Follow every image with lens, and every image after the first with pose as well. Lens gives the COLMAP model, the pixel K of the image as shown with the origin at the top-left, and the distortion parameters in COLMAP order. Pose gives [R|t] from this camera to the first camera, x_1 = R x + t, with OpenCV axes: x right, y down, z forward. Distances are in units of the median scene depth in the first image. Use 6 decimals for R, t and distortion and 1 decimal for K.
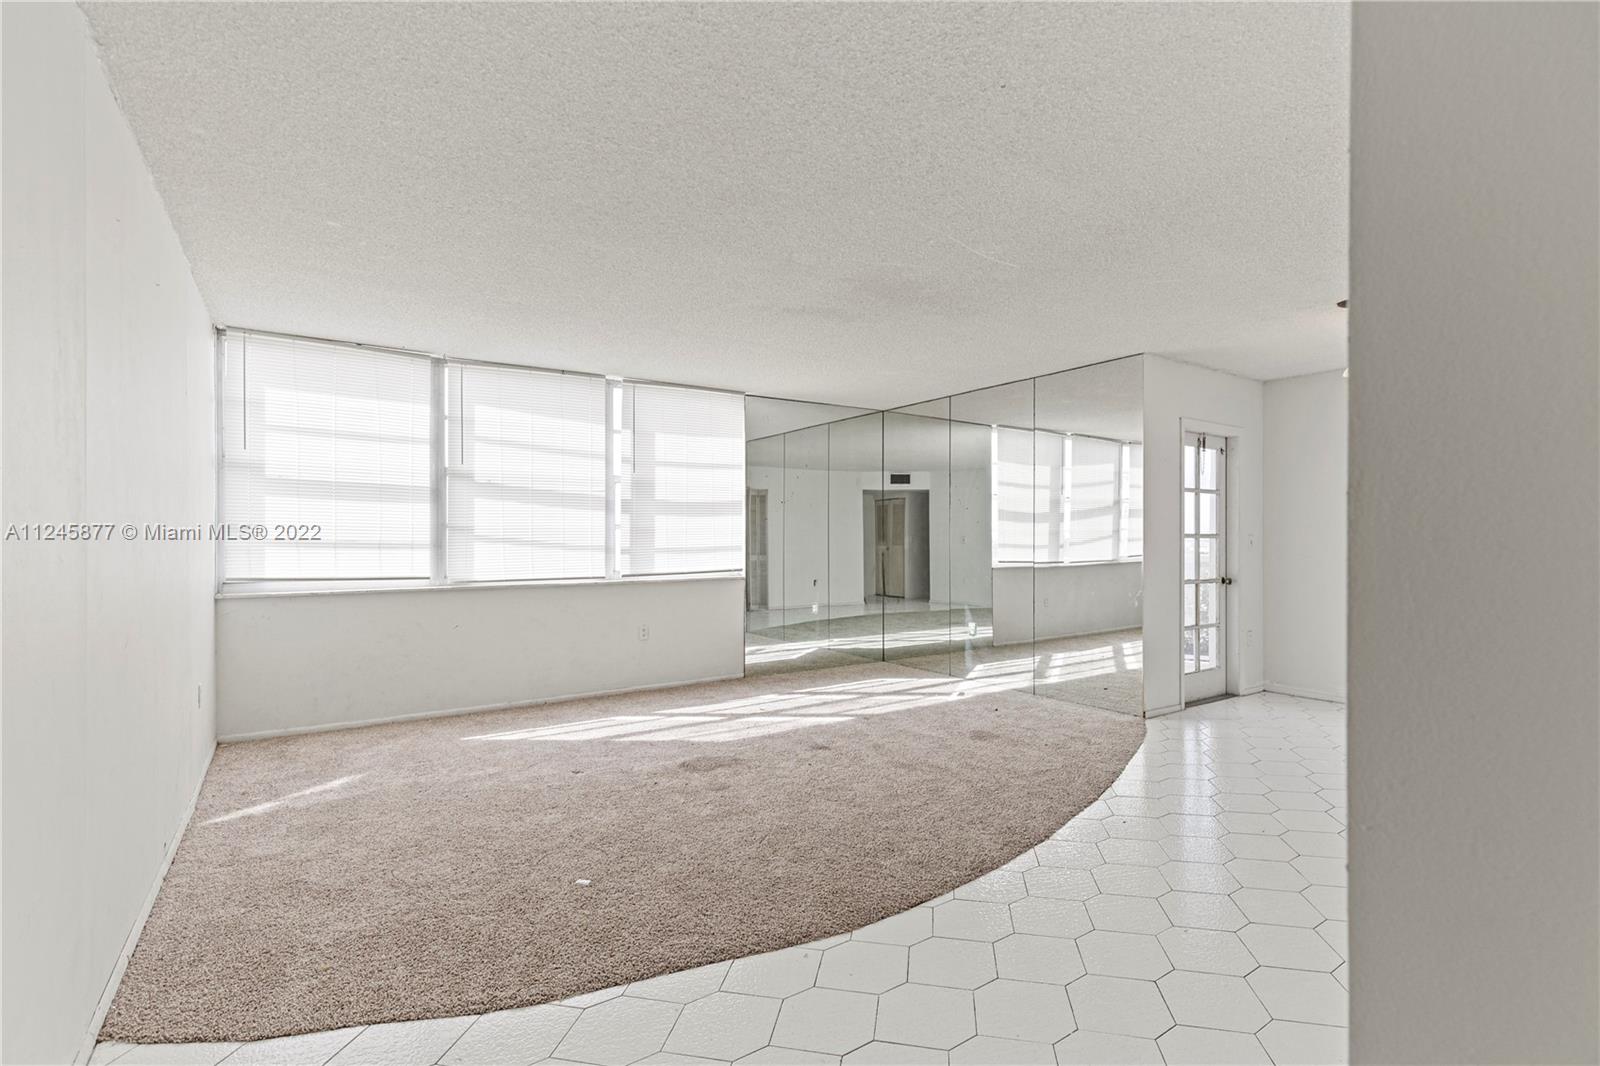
lens RADIAL K [[731.2, 0, 790.9], [0, 731.2, 542.3], [0, 0, 1]] dist [0.003222, 0.001512]
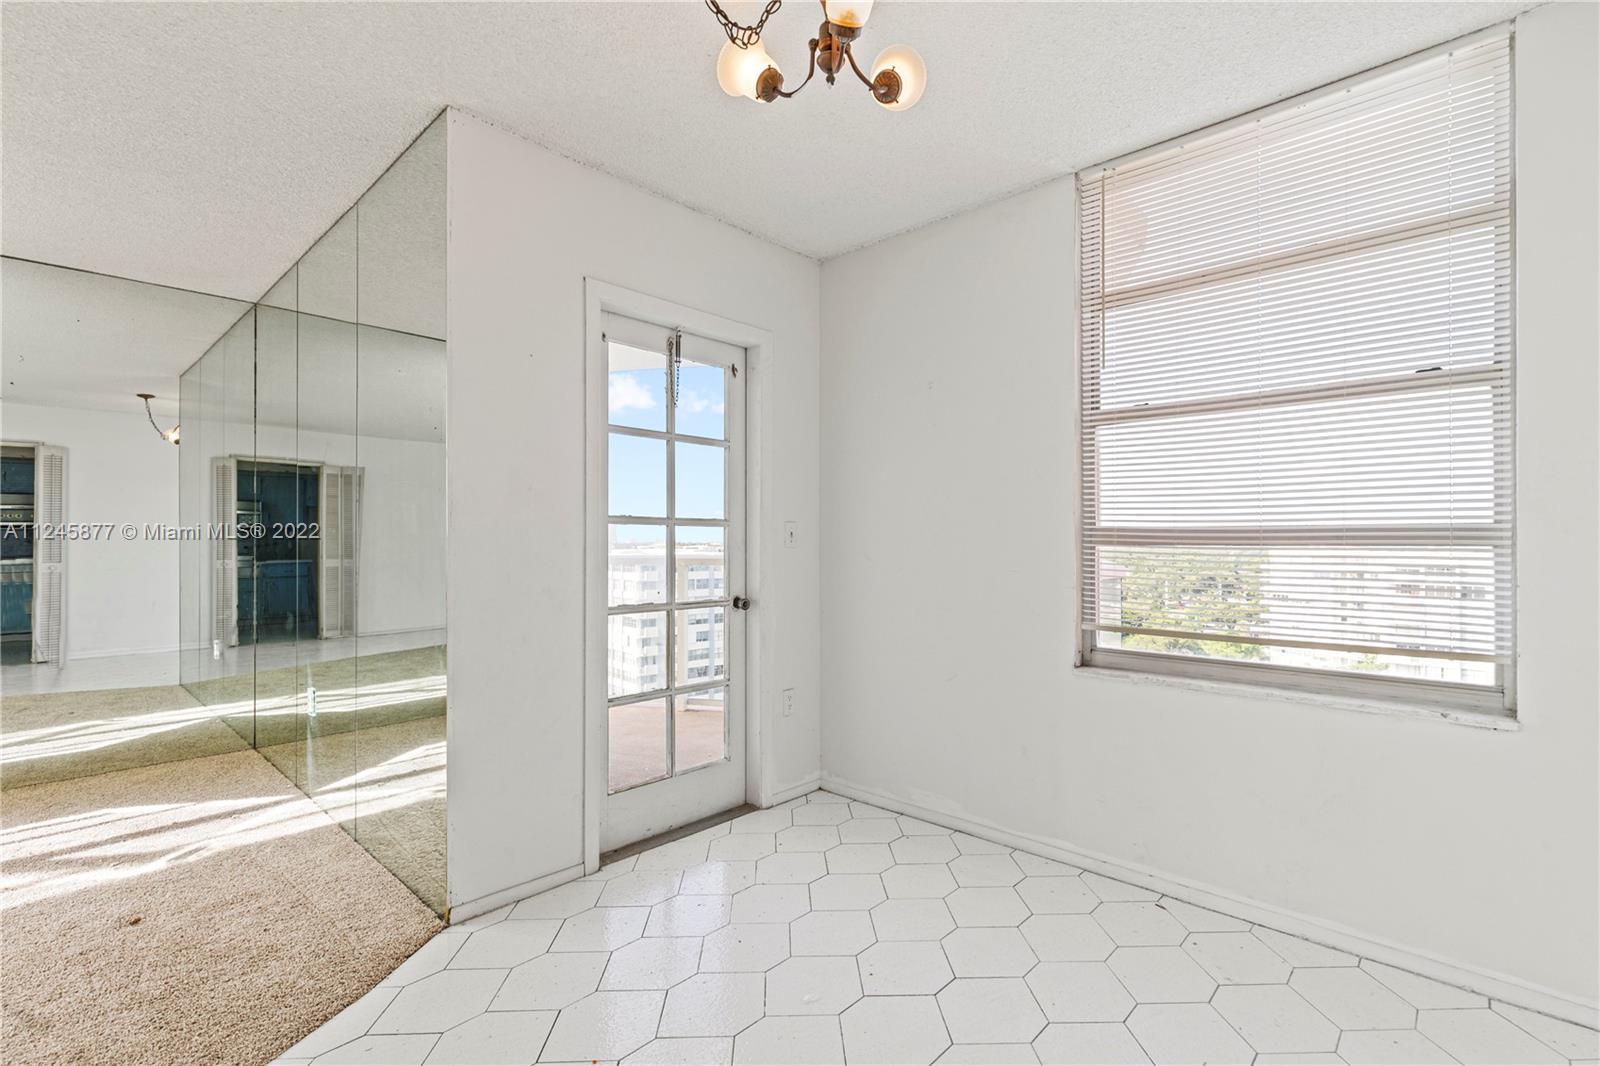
lens RADIAL K [[731.2, 0, 807.6], [0, 731.2, 534.9], [0, 0, 1]] dist [0.003222, 0.001512]
pose [[0.975009, 0.000928, 0.222163, 0.519712], [0.001860, 0.999922, -0.012339, 0.007935], [-0.222158, 0.012443, 0.974931, 0.444371]]
